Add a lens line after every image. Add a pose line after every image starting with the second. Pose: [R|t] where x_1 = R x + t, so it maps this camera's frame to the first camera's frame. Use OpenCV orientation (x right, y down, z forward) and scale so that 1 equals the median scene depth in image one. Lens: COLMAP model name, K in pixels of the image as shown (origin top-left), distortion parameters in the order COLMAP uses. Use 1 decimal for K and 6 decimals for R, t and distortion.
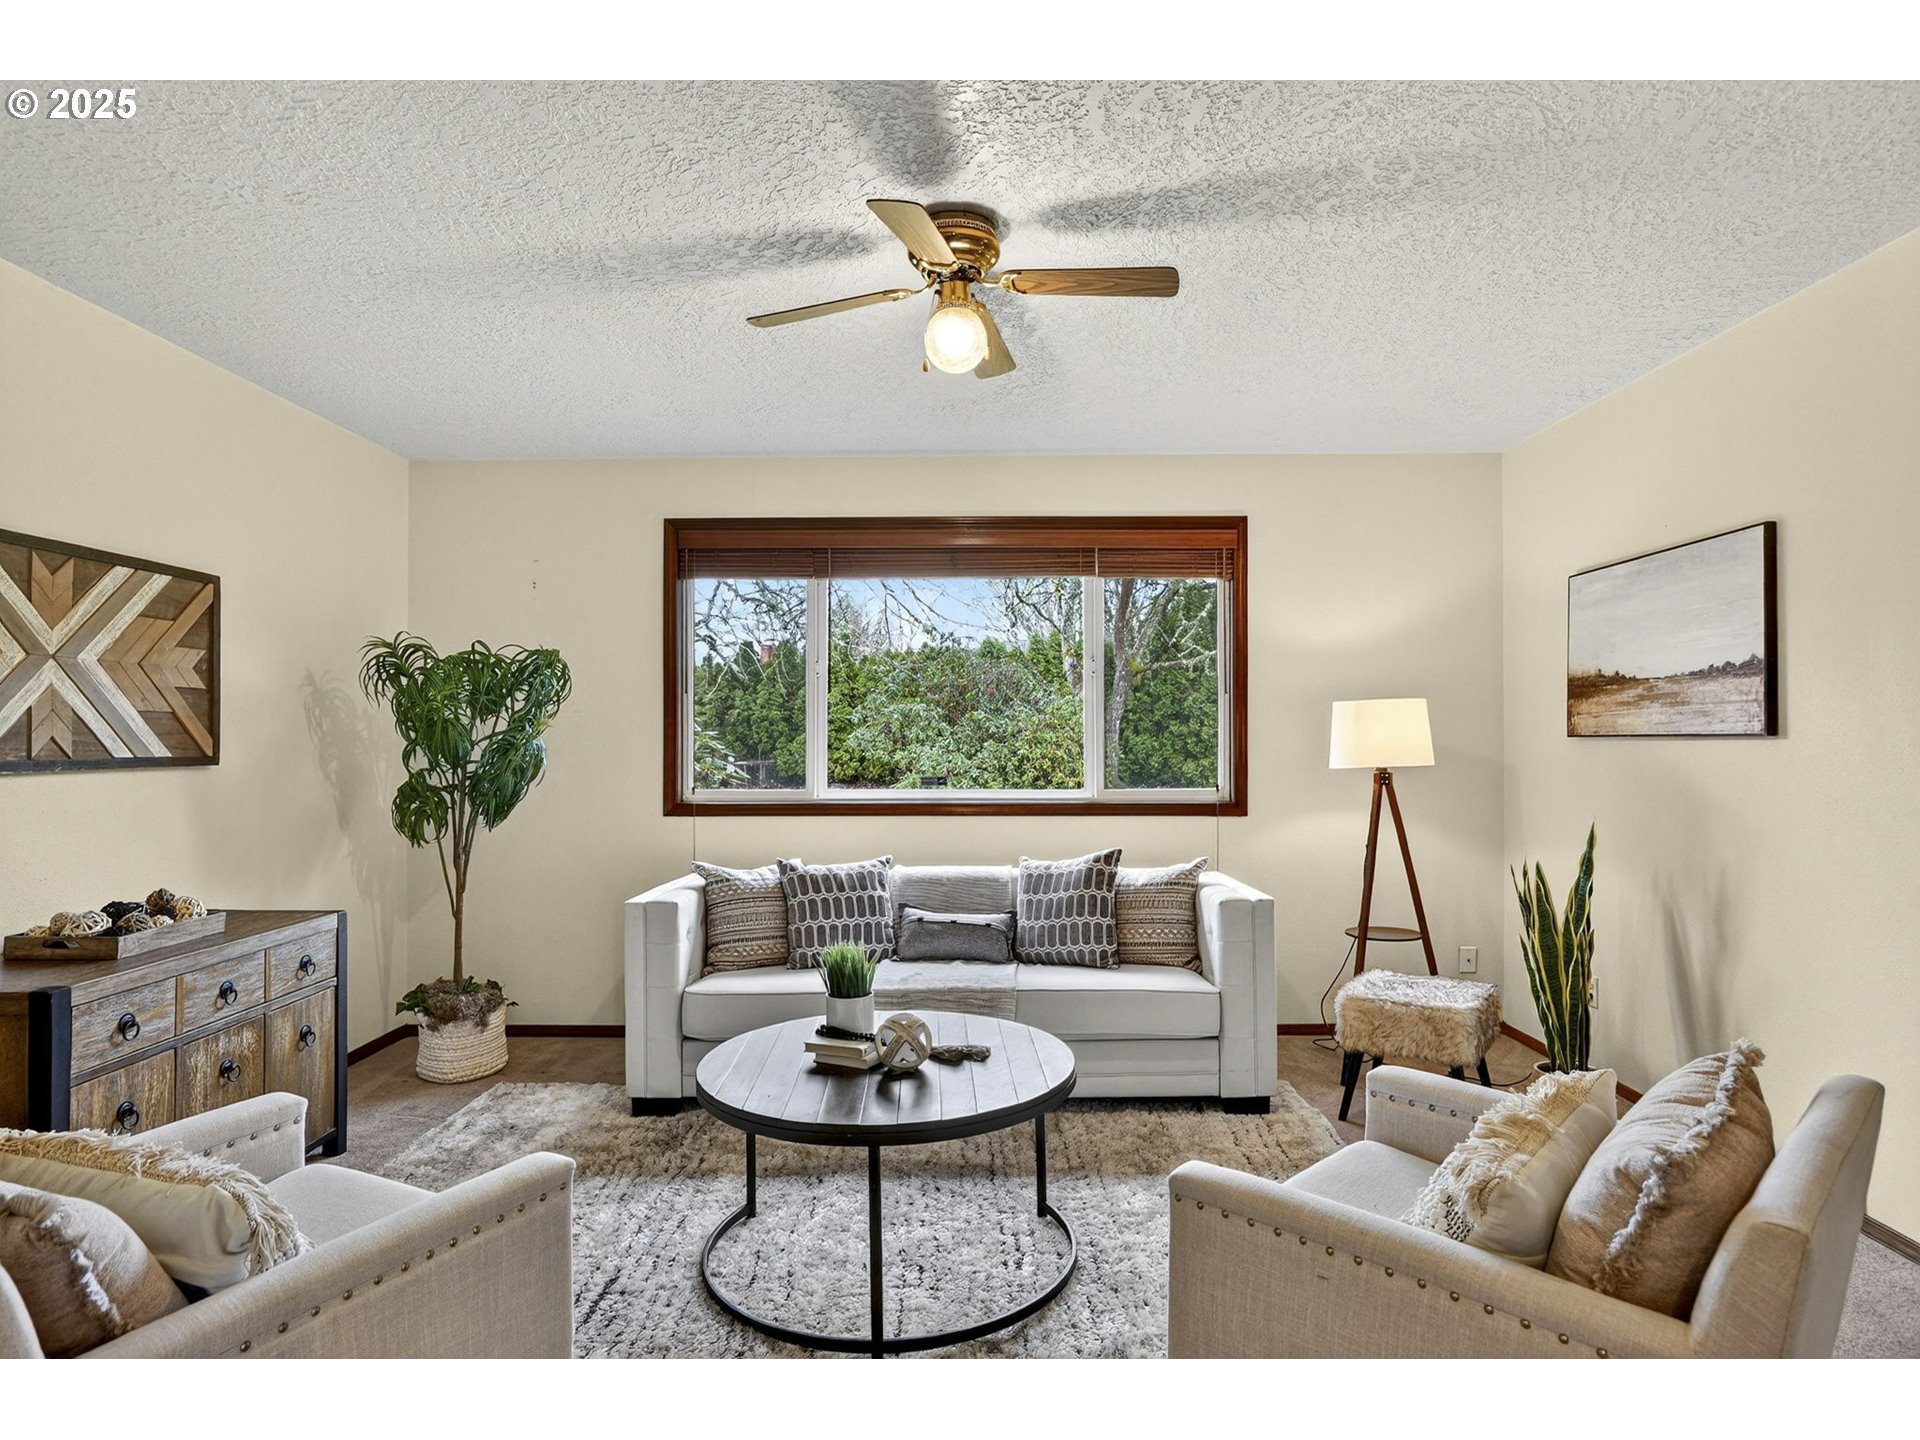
lens RADIAL K [[1110.3, 0, 957.4], [0, 1110.3, 727.9], [0, 0, 1]] dist [-0.001943, 0.001460]
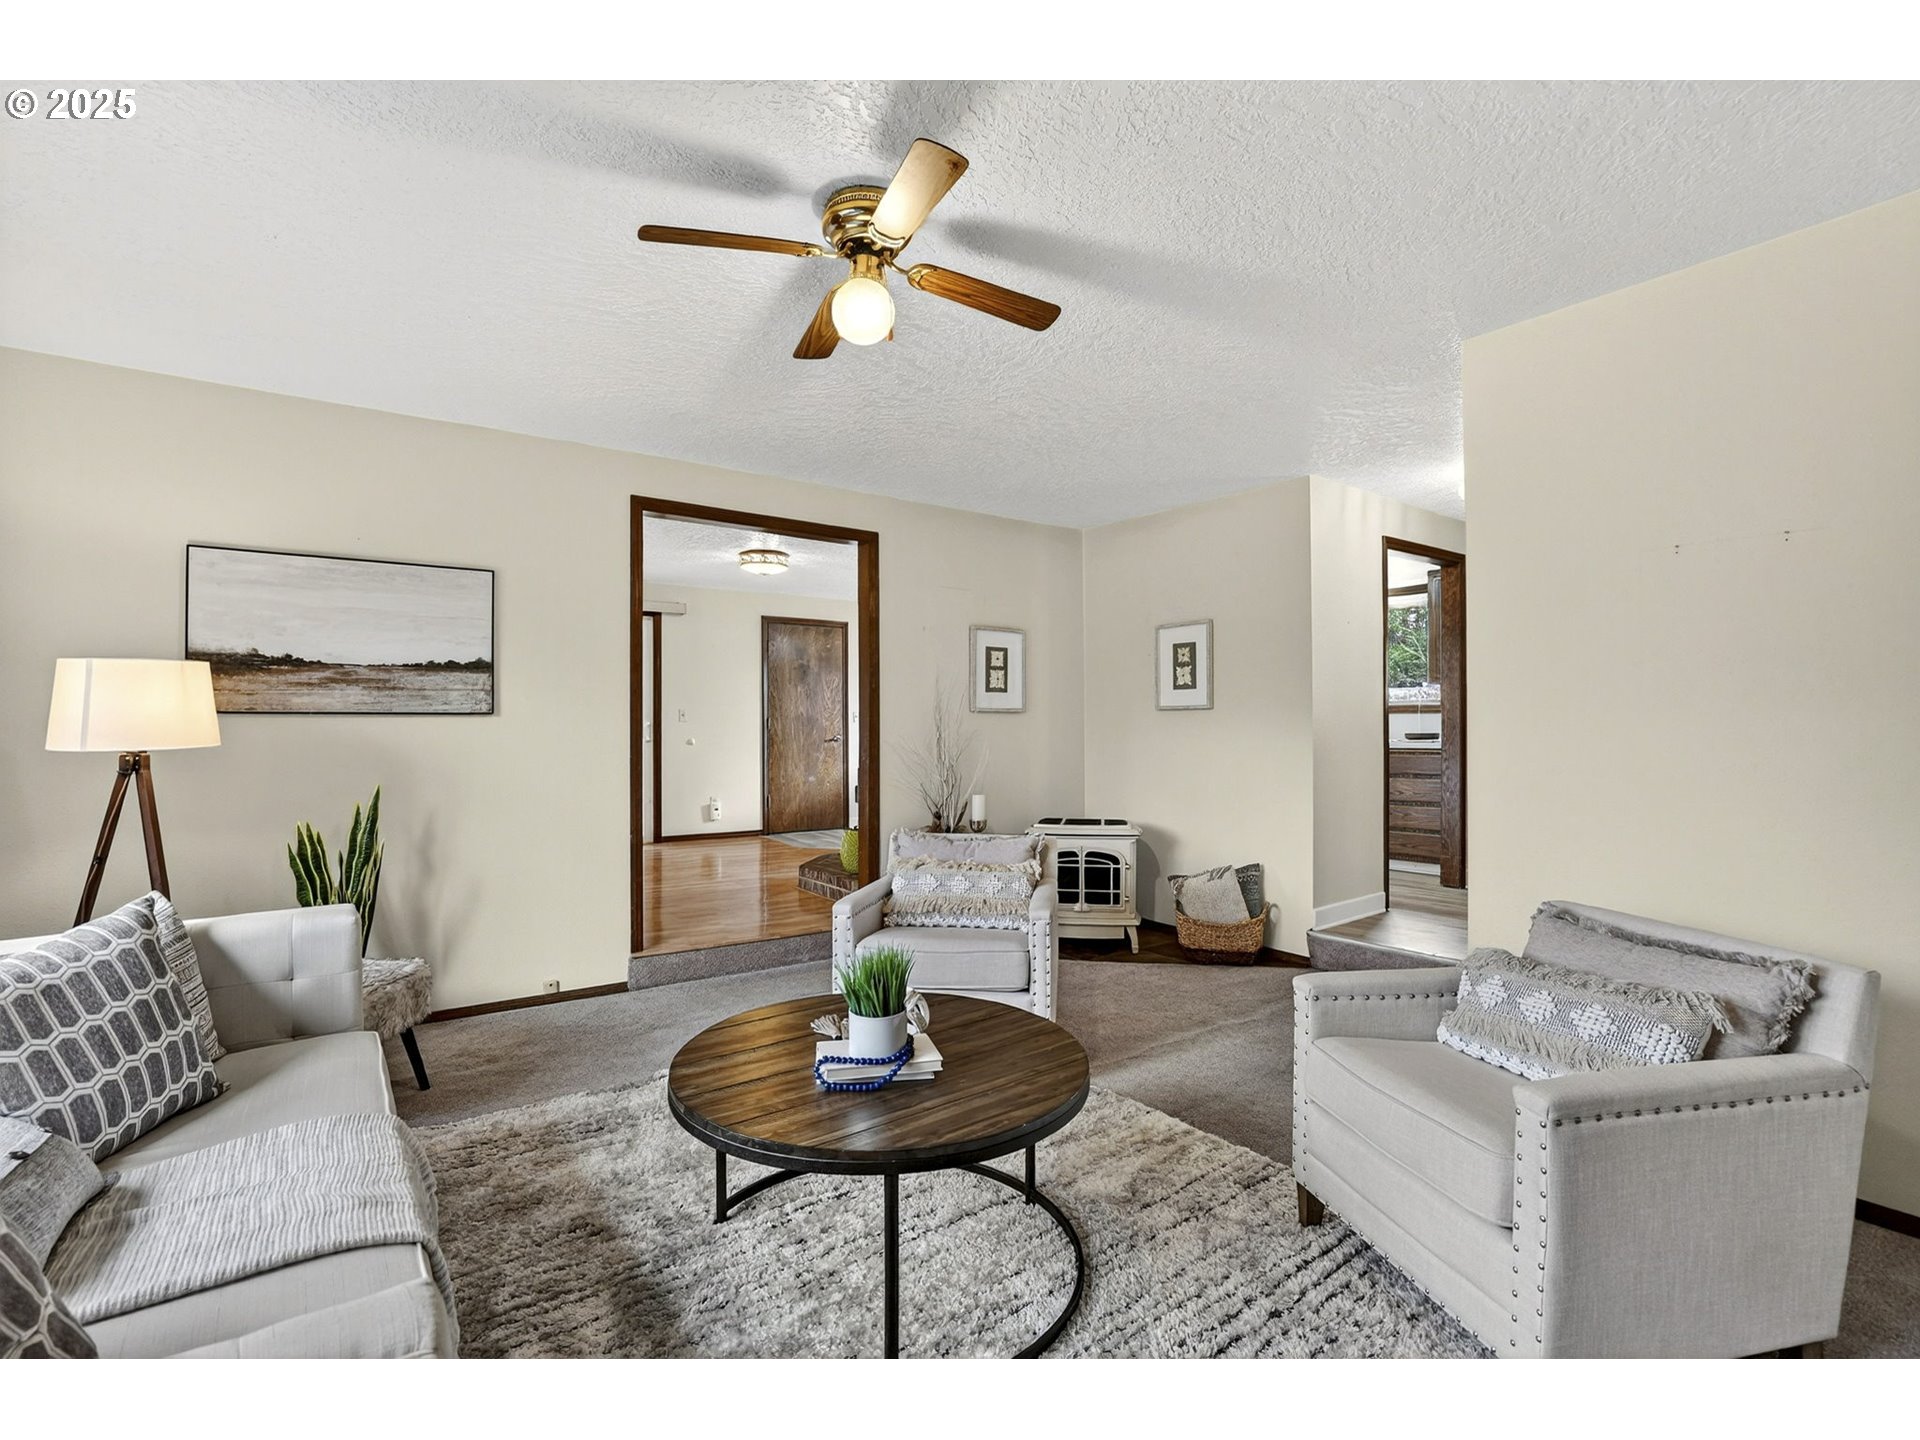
lens RADIAL K [[889.5, 0, 961.7], [0, 889.5, 710.4], [0, 0, 1]] dist [-0.000316, 0.000130]
pose [[-0.604323, 0.018275, 0.796529, -0.469672], [0.001674, 0.999764, -0.021668, 0.022622], [-0.796737, -0.011761, -0.604211, 0.936617]]
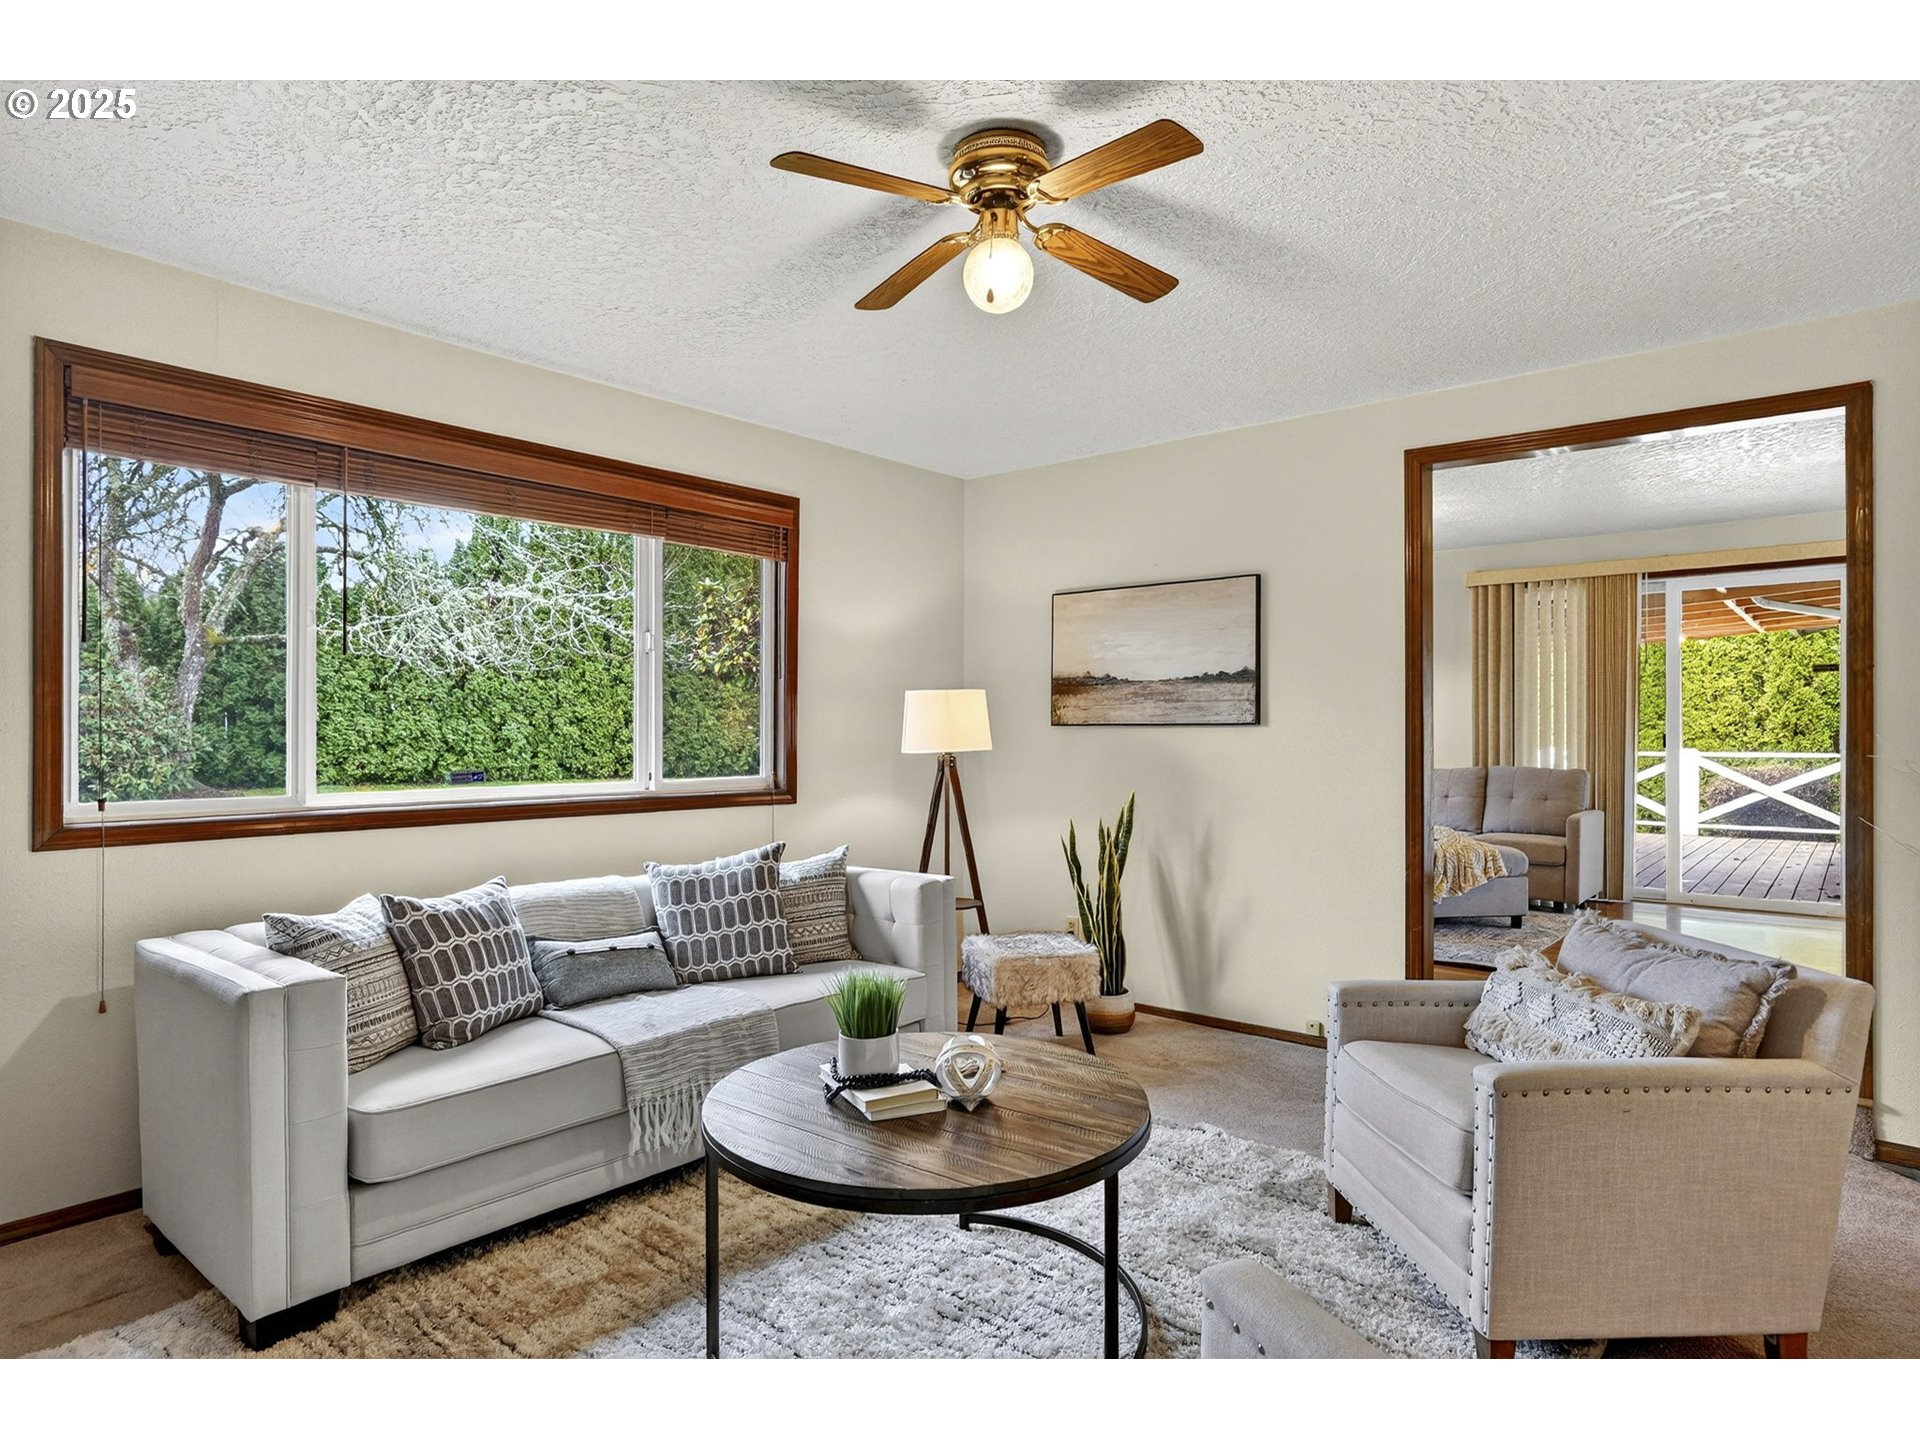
lens RADIAL K [[1110.3, 0, 957.4], [0, 1110.3, 727.9], [0, 0, 1]] dist [-0.001943, 0.001460]
pose [[0.629927, 0.005758, 0.776633, -0.478875], [-0.011046, 0.999938, 0.001545, 0.010368], [-0.776575, -0.009552, 0.629952, 0.305655]]
